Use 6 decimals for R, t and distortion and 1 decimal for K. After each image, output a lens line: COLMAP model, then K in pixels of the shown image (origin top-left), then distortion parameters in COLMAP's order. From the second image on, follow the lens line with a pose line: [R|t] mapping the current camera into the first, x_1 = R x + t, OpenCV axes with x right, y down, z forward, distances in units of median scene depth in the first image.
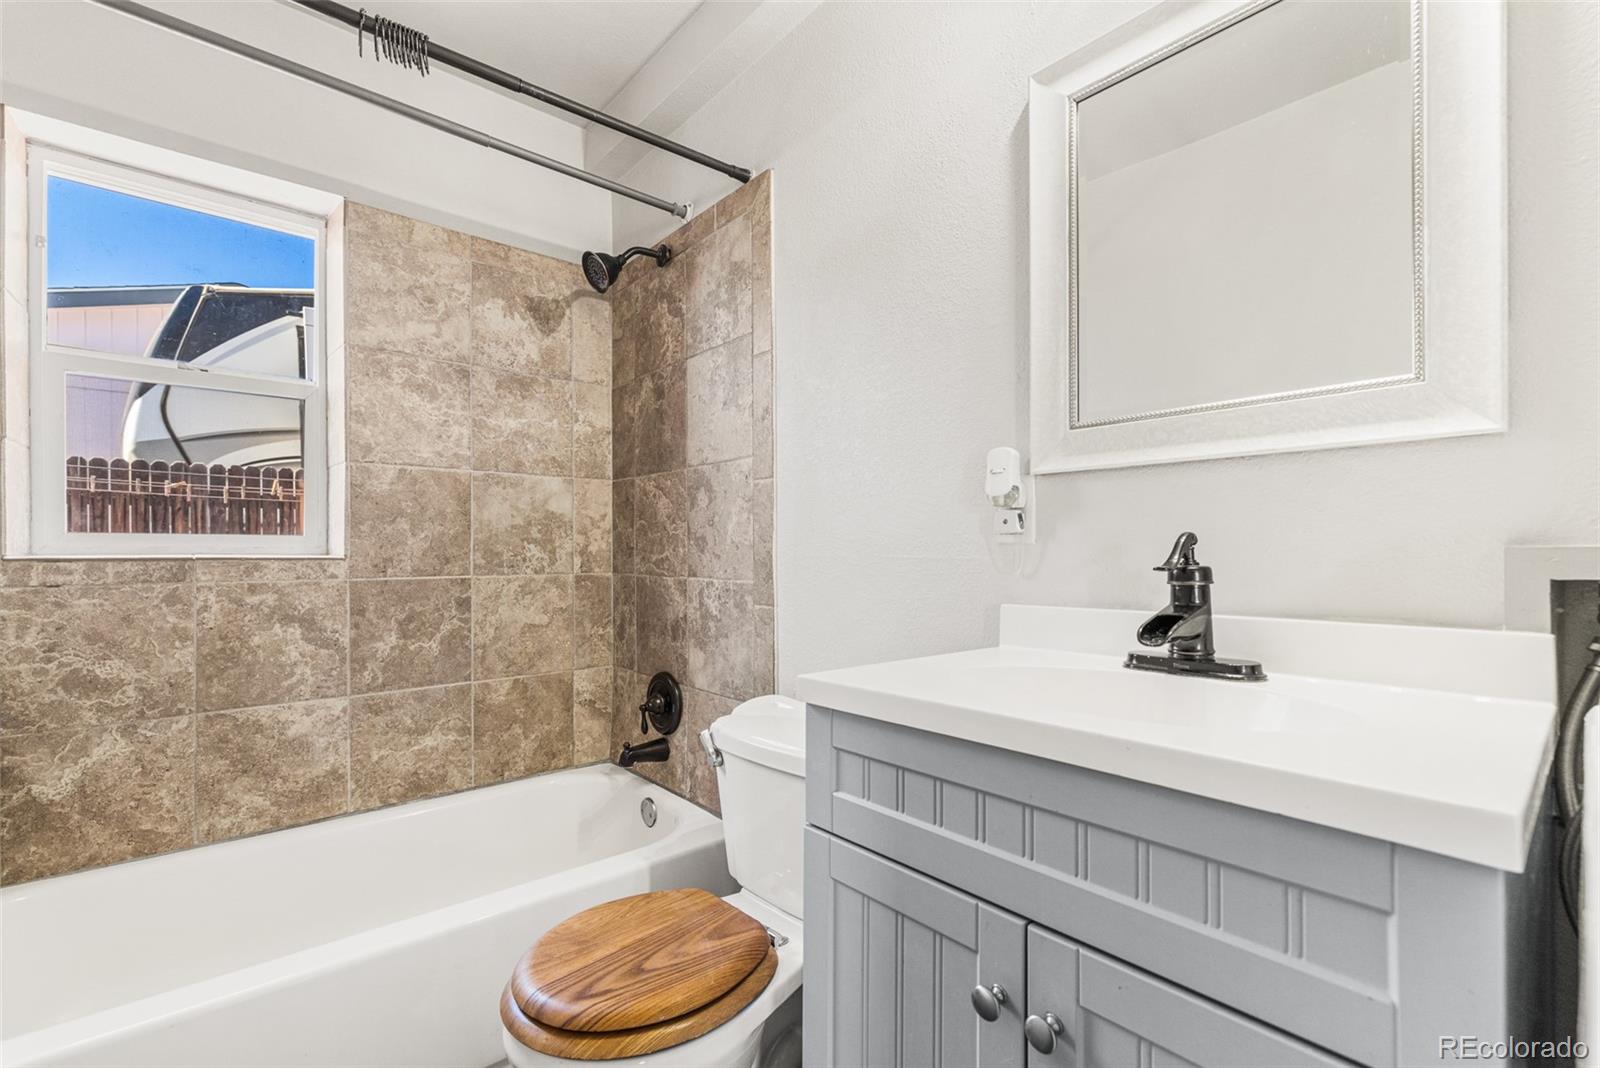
lens RADIAL K [[717.0, 0, 802.9], [0, 717.0, 548.1], [0, 0, 1]] dist [-0.001691, 0.001275]
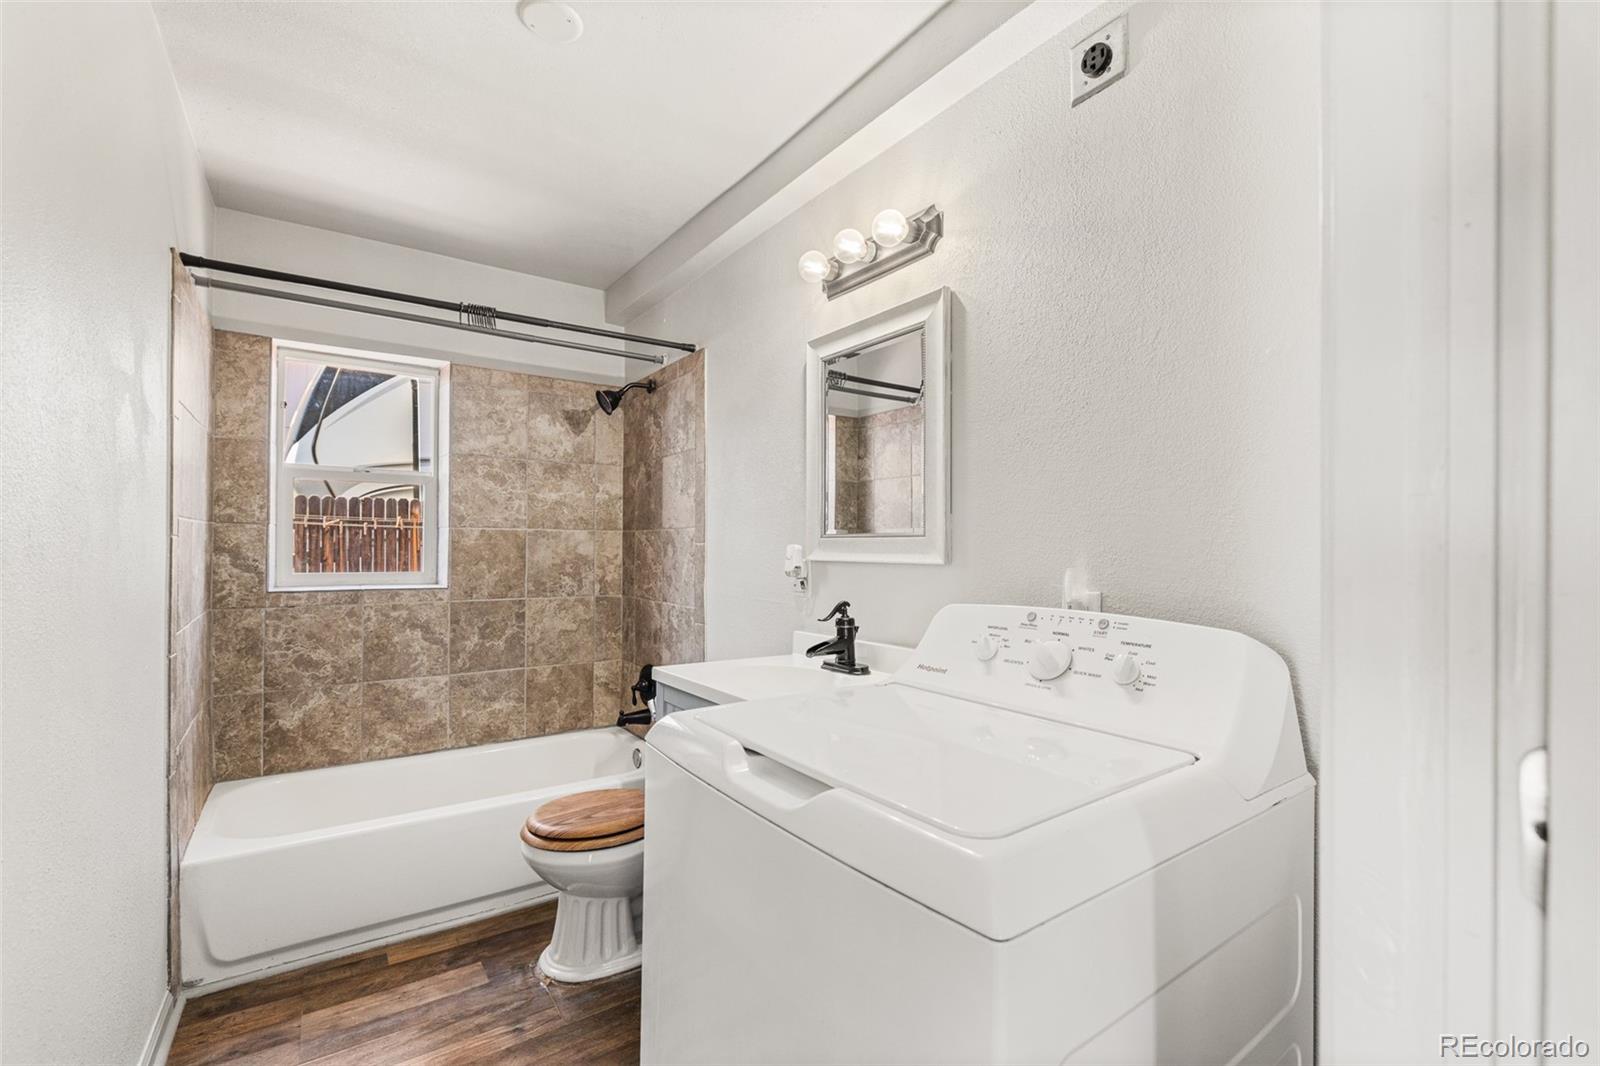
lens RADIAL K [[717.0, 0, 806.5], [0, 717.0, 534.5], [0, 0, 1]] dist [-0.001691, 0.001275]
pose [[0.994929, 0.006282, -0.100384, 0.315531], [-0.007575, 0.999893, -0.012504, -0.091149], [0.100295, 0.013201, 0.994870, -0.509127]]
